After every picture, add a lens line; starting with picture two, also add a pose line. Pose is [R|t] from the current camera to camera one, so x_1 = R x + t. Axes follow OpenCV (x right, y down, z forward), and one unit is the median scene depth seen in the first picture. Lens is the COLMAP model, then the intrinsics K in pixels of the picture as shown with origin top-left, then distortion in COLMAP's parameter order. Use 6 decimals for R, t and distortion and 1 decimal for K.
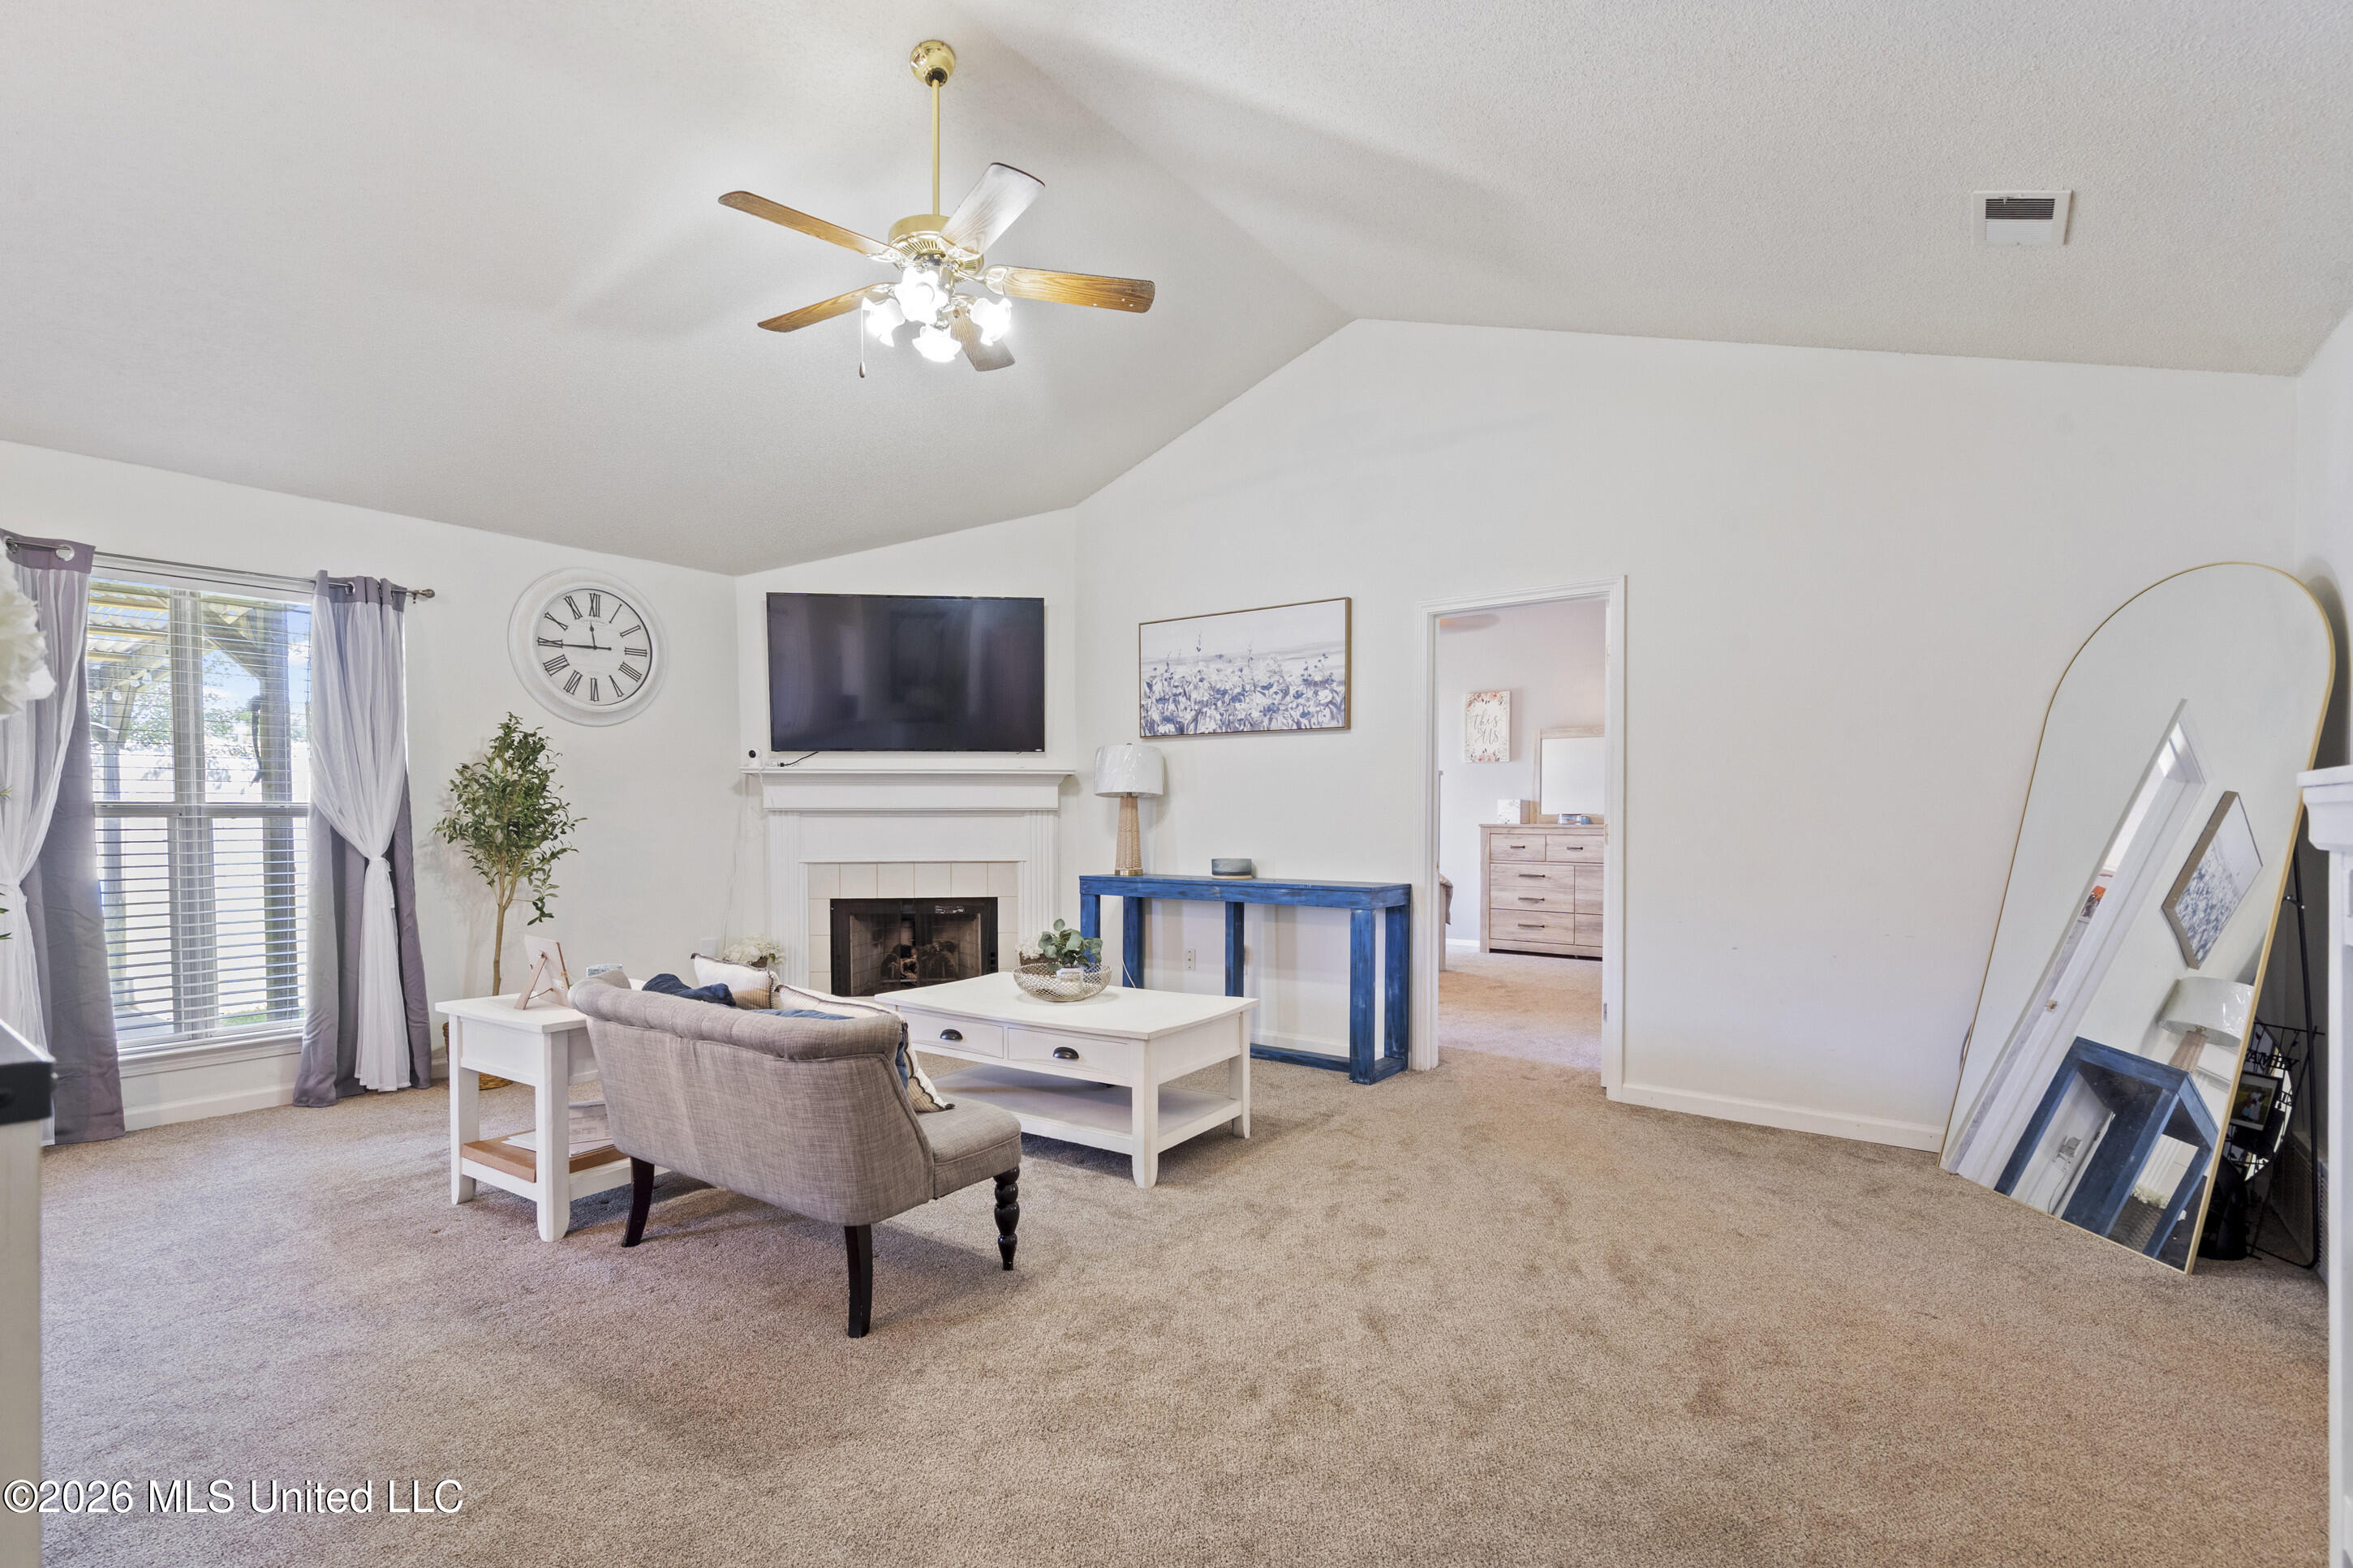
lens RADIAL K [[1089.6, 0, 1166.3], [0, 1089.6, 833.2], [0, 0, 1]] dist [0.000286, 0.000815]
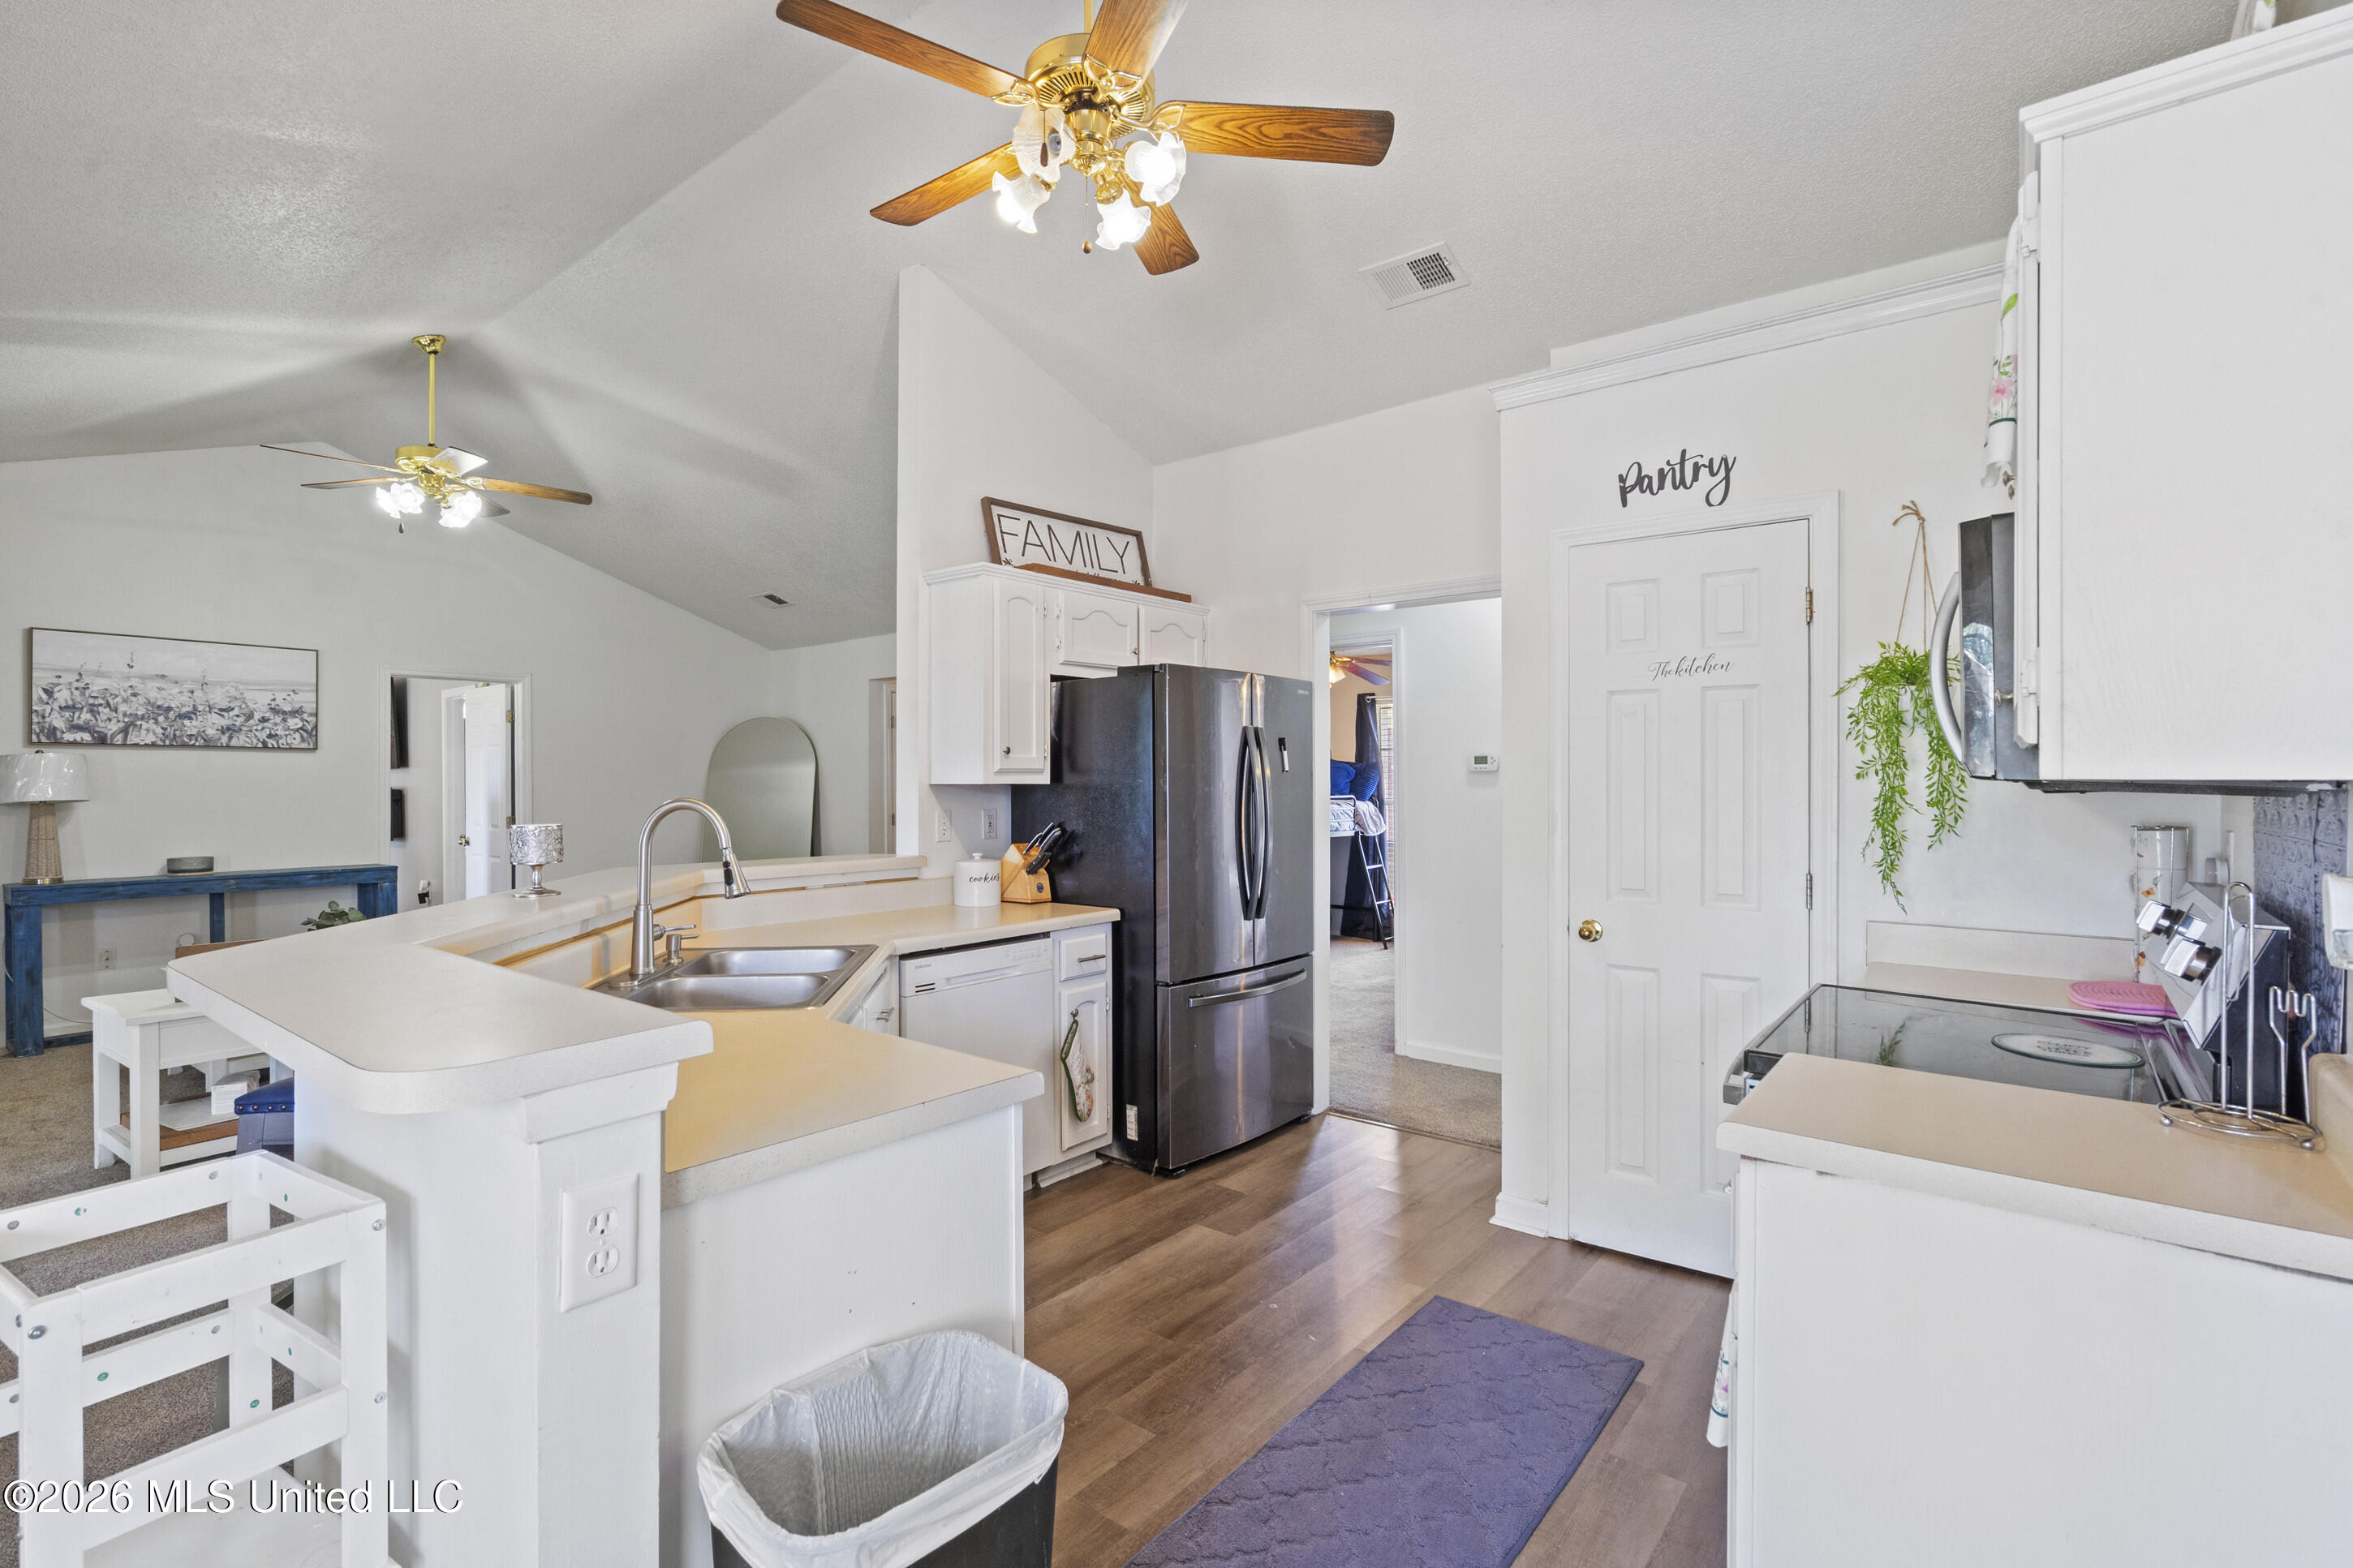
lens RADIAL K [[1089.6, 0, 1131.8], [0, 1089.6, 779.5], [0, 0, 1]] dist [0.000286, 0.000815]
pose [[0.047446, 0.001744, 0.998872, -1.041707], [0.022232, 0.999749, -0.002802, -0.033382], [-0.998626, 0.022340, 0.047395, -0.035543]]
